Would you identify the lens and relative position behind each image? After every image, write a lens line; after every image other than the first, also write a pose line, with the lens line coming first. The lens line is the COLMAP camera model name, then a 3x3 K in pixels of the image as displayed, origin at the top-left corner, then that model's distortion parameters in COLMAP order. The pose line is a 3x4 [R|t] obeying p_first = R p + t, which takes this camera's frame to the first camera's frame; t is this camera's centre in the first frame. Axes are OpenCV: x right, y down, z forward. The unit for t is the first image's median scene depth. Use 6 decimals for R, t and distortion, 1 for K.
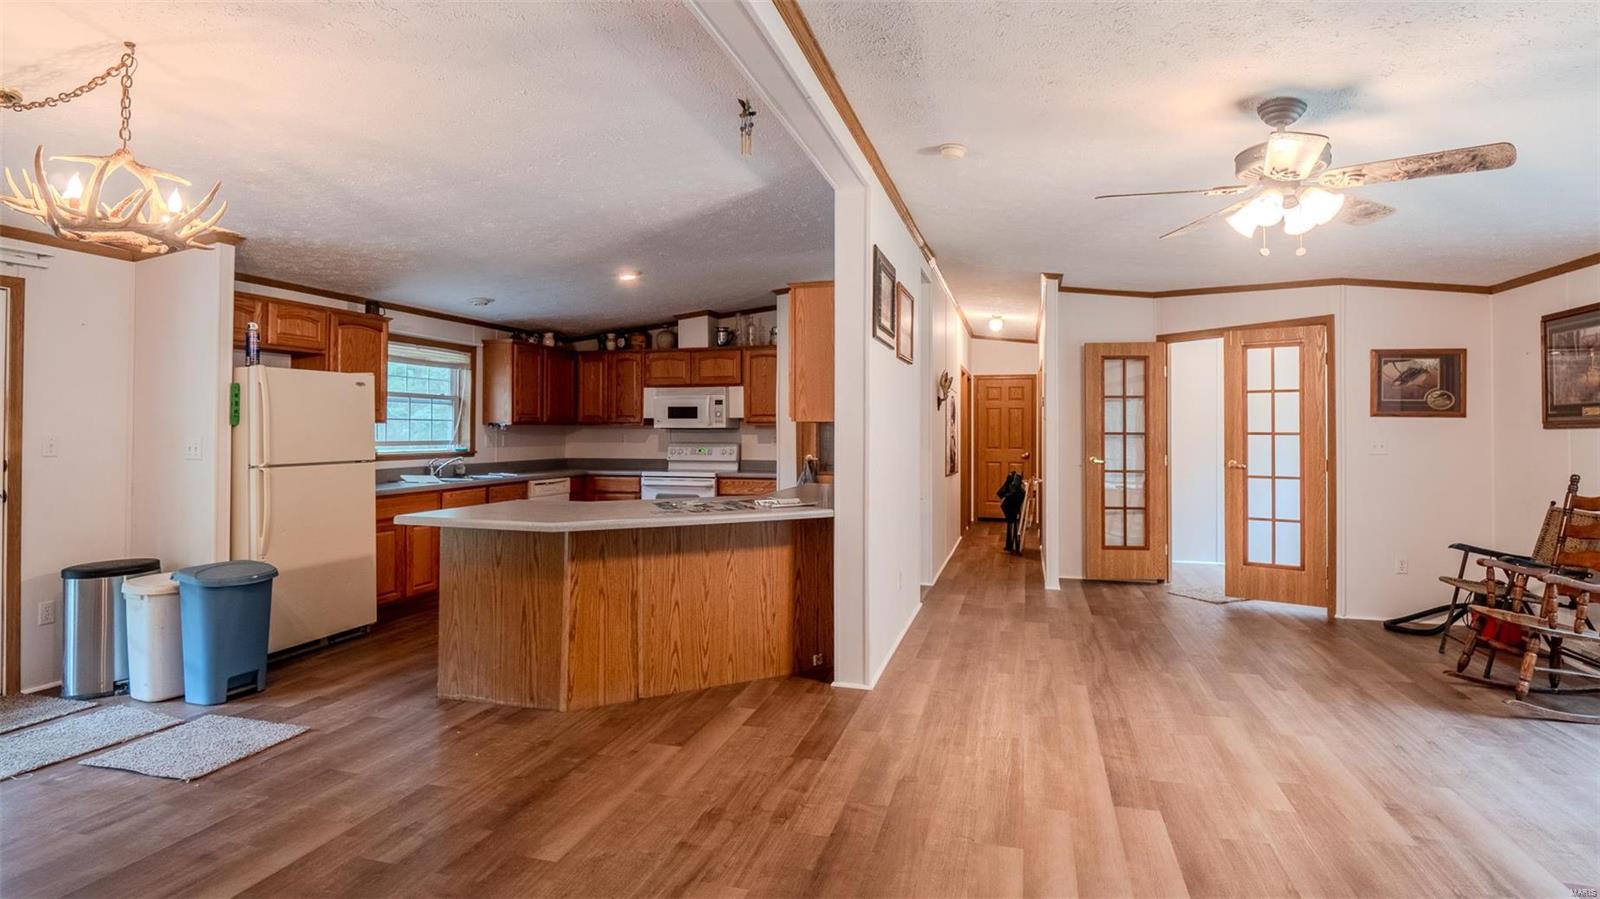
lens RADIAL K [[790.0, 0, 782.8], [0, 790.0, 422.5], [0, 0, 1]] dist [-0.013274, -0.000844]
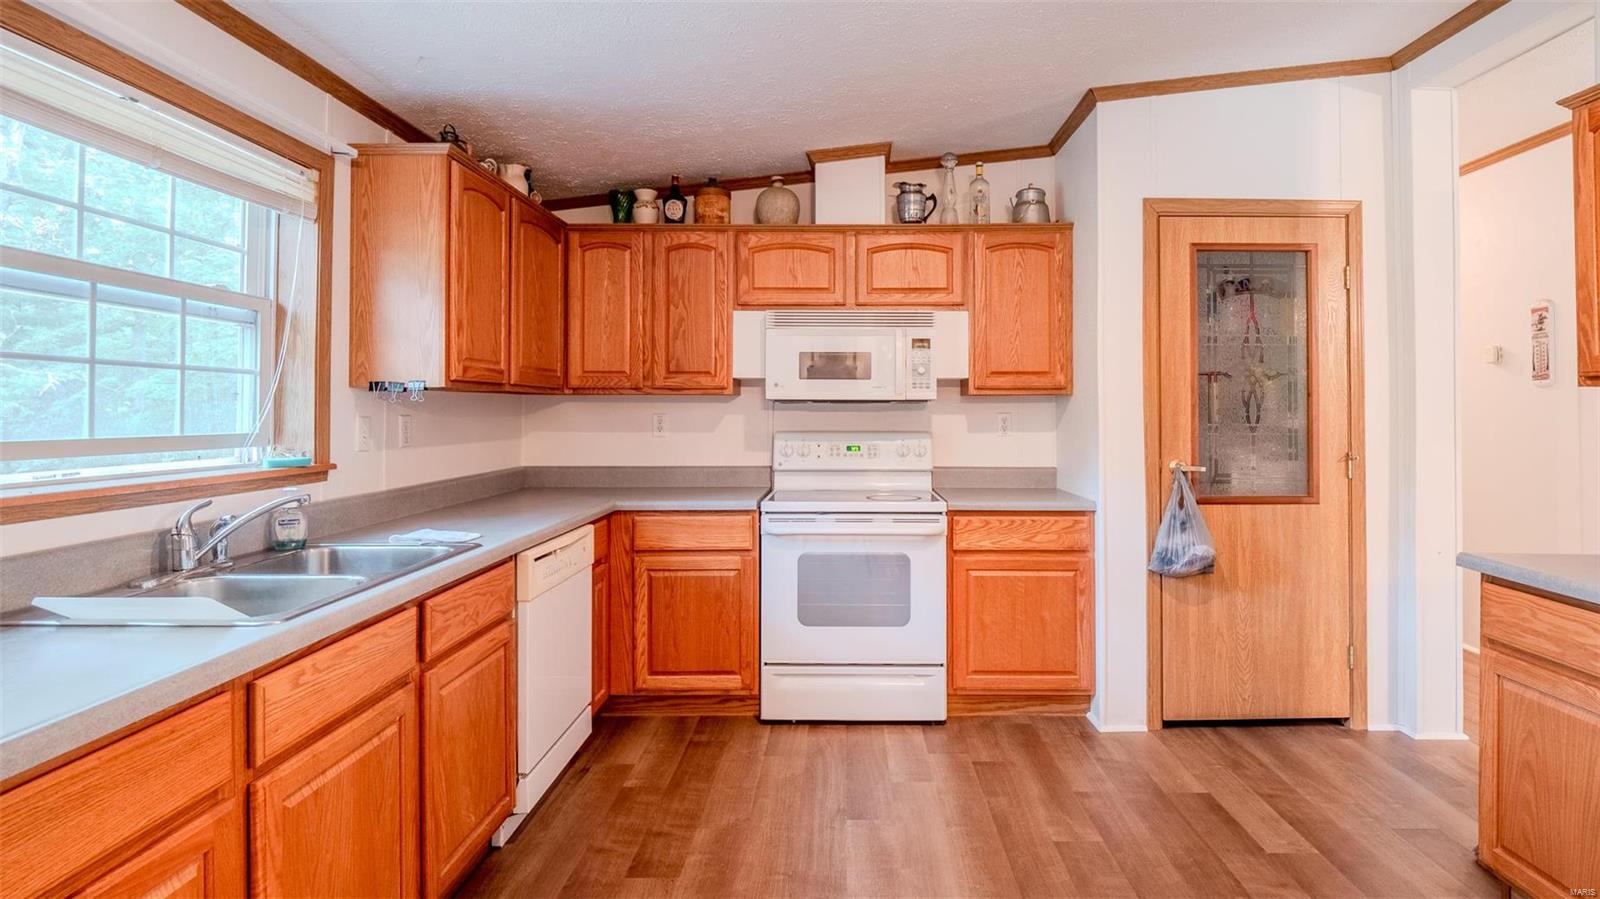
lens RADIAL K [[790.0, 0, 825.6], [0, 790.0, 407.6], [0, 0, 1]] dist [-0.013274, -0.000844]
pose [[0.957555, 0.001788, 0.288246, -0.261779], [-0.003428, 0.999981, 0.005183, 0.009015], [-0.288231, -0.005951, 0.957542, 0.567739]]
